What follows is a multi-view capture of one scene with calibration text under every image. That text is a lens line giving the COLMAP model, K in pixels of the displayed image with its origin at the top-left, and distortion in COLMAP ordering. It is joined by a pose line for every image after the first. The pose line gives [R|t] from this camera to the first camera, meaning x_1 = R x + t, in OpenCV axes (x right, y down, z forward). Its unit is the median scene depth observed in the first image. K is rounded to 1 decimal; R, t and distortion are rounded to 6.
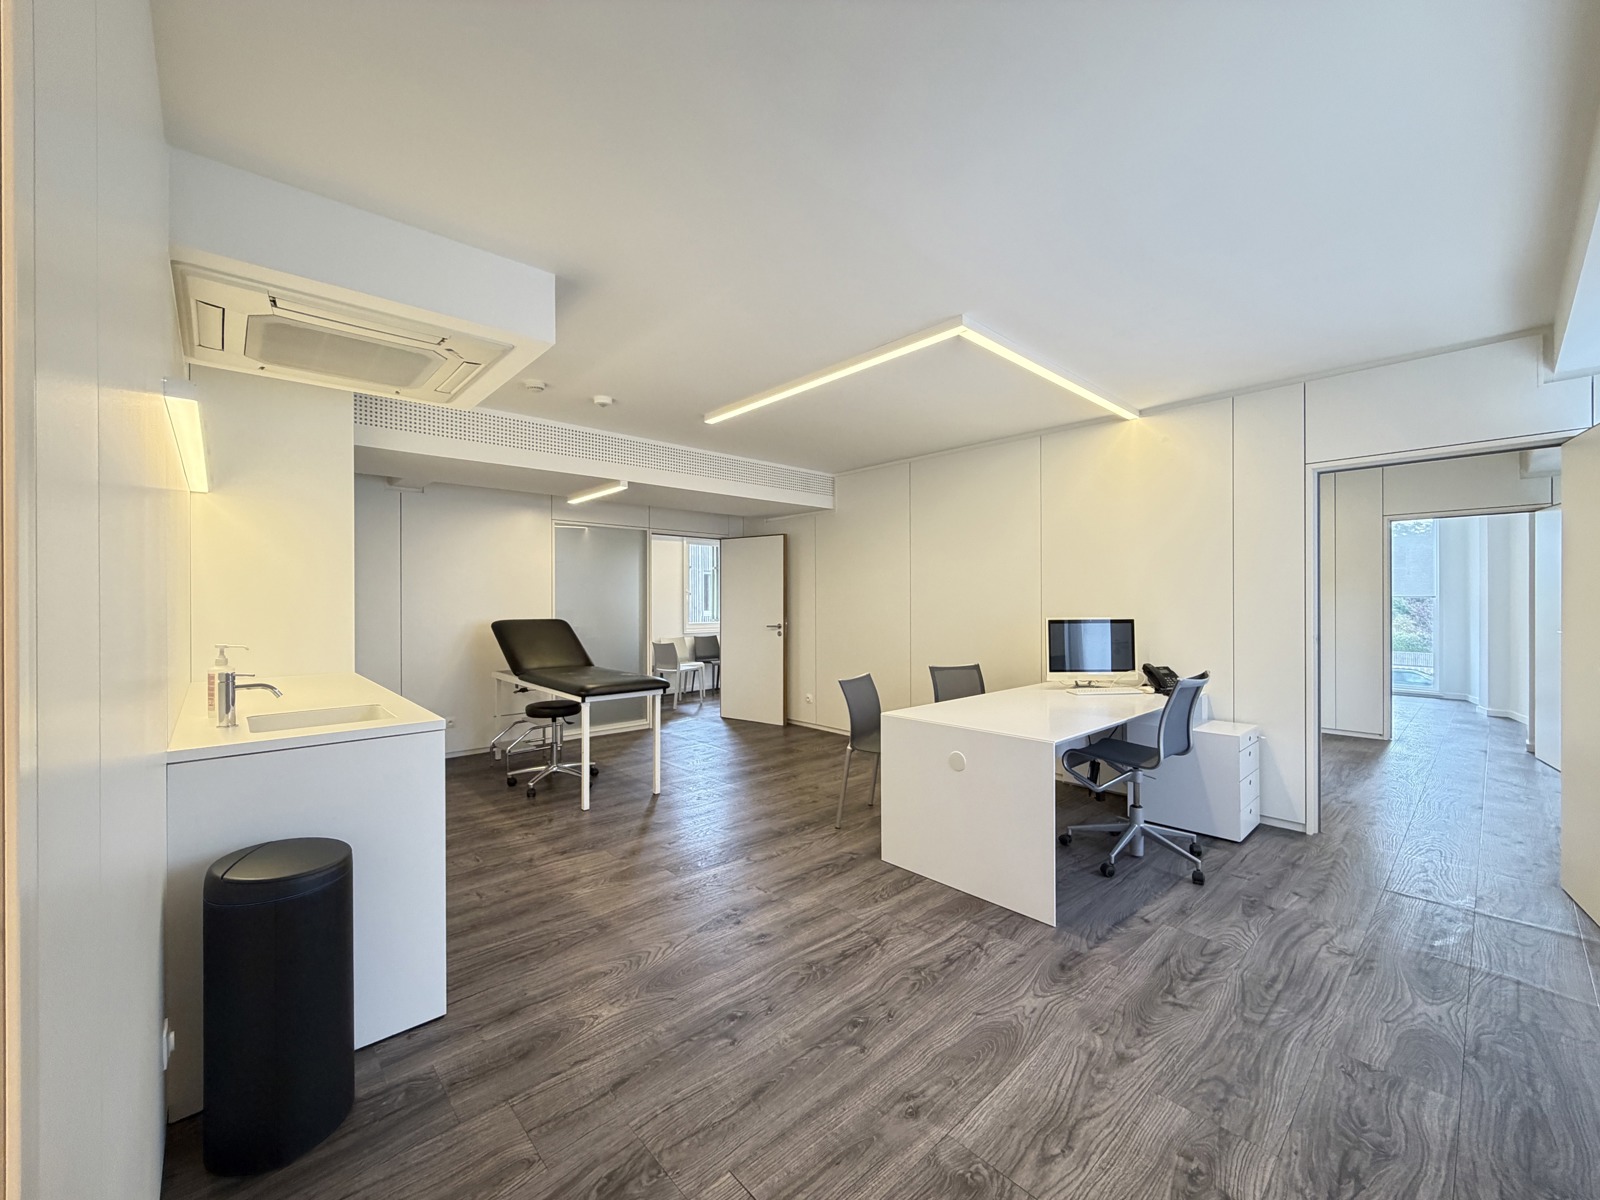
lens RADIAL K [[637.8, 0, 800.0], [0, 637.8, 600.0], [0, 0, 1]] dist [-0.001730, -0.000146]
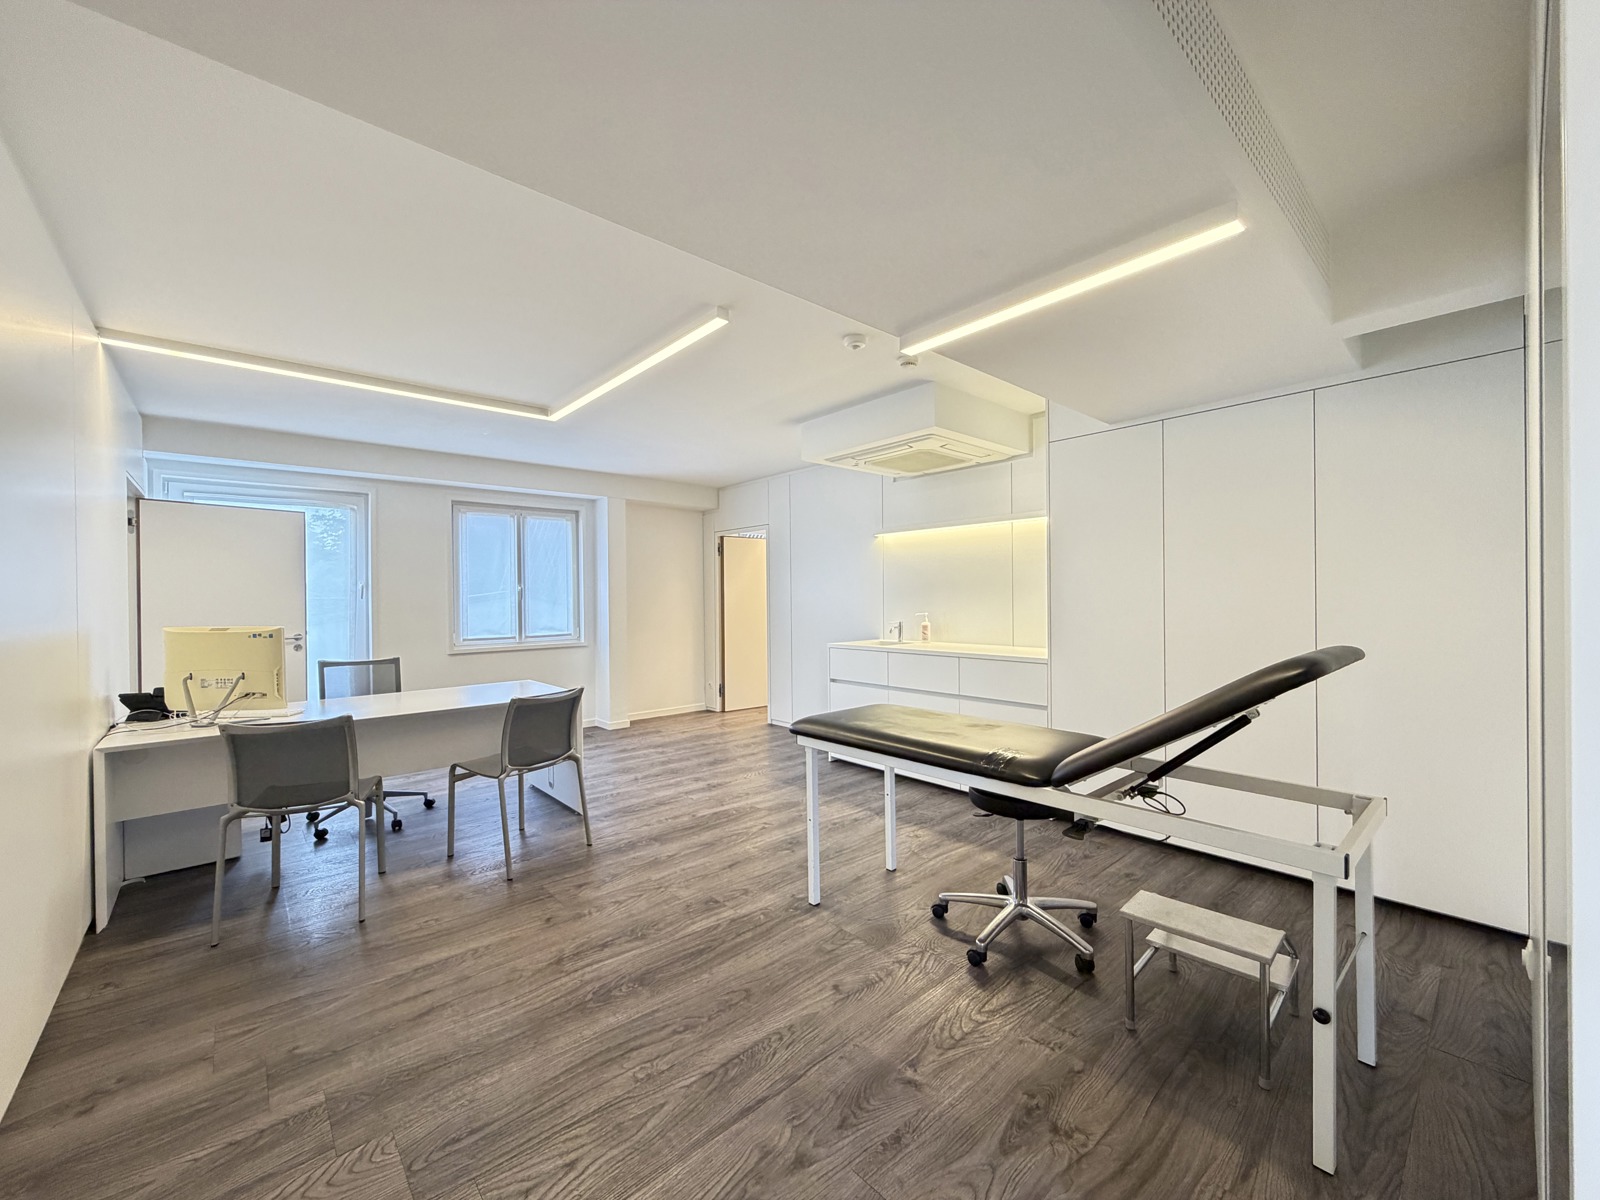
lens RADIAL K [[637.8, 0, 800.0], [0, 637.8, 600.0], [0, 0, 1]] dist [-0.001730, -0.000146]
pose [[-0.999767, 0.016426, 0.014005, -0.307982], [0.016524, 0.999840, 0.006913, -0.000786], [-0.013889, 0.007143, -0.999878, 2.225968]]
